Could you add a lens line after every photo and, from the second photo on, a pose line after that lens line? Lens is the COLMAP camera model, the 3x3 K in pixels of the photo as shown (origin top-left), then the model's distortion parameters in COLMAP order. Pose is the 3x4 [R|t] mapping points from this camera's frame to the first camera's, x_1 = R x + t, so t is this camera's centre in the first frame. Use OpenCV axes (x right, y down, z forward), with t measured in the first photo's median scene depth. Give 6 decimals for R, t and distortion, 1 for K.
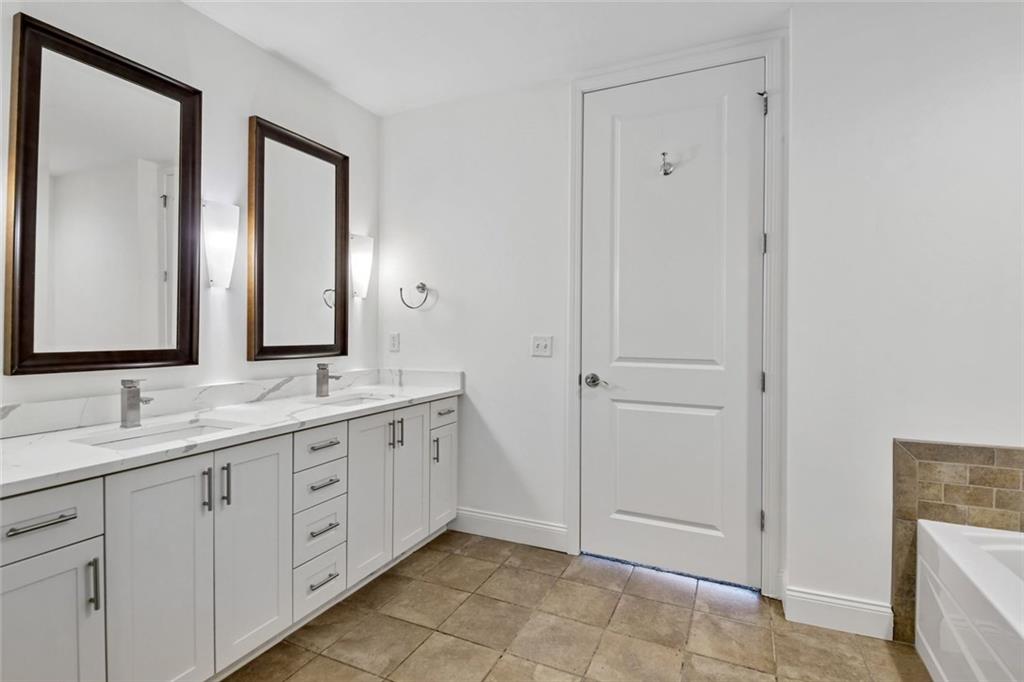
lens RADIAL K [[492.5, 0, 528.1], [0, 492.5, 335.8], [0, 0, 1]] dist [0.020664, -0.014976]
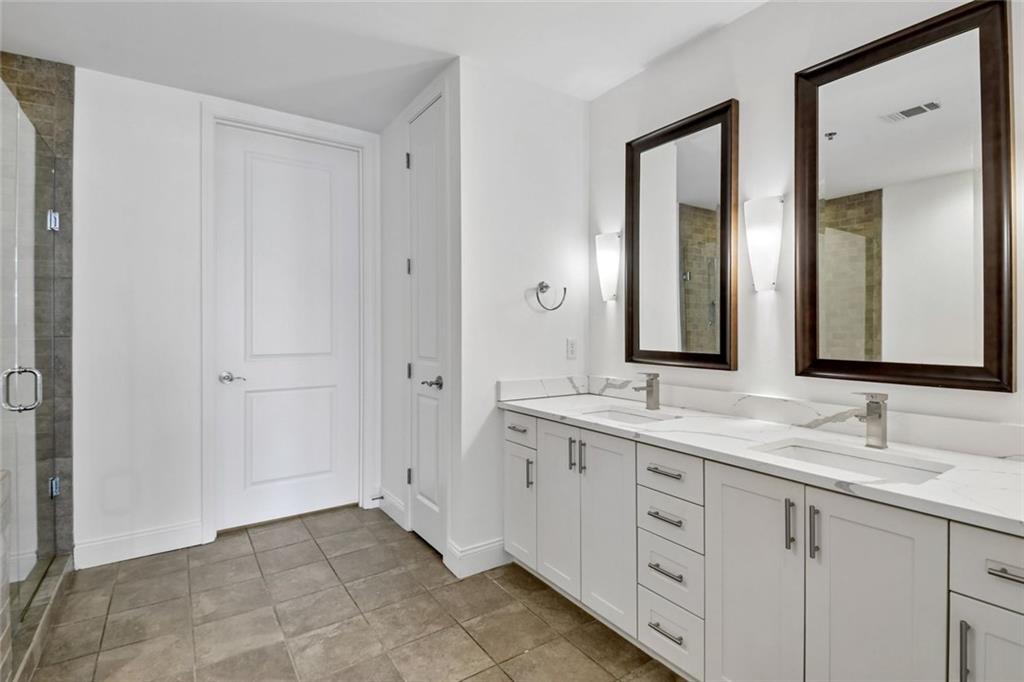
lens RADIAL K [[492.5, 0, 514.3], [0, 492.5, 332.6], [0, 0, 1]] dist [0.020664, -0.014976]
pose [[-0.532445, 0.000463, -0.846465, 0.362007], [-0.015210, 0.999833, 0.010115, -0.019769], [0.846328, 0.018260, -0.532349, 0.992969]]
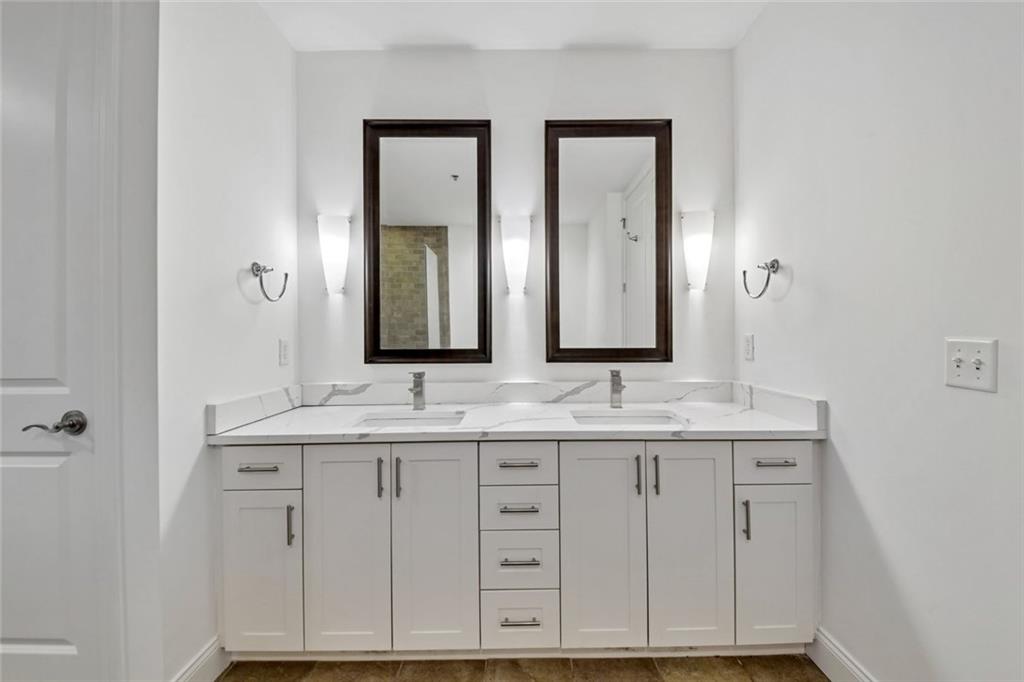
lens RADIAL K [[441.8, 0, 520.2], [0, 441.8, 333.1], [0, 0, 1]] dist [0.014493, -0.014711]
pose [[0.408887, -0.004103, -0.912576, 0.239301], [-0.002179, 0.999983, -0.005472, -0.003642], [0.912582, 0.004226, 0.408871, 0.553931]]
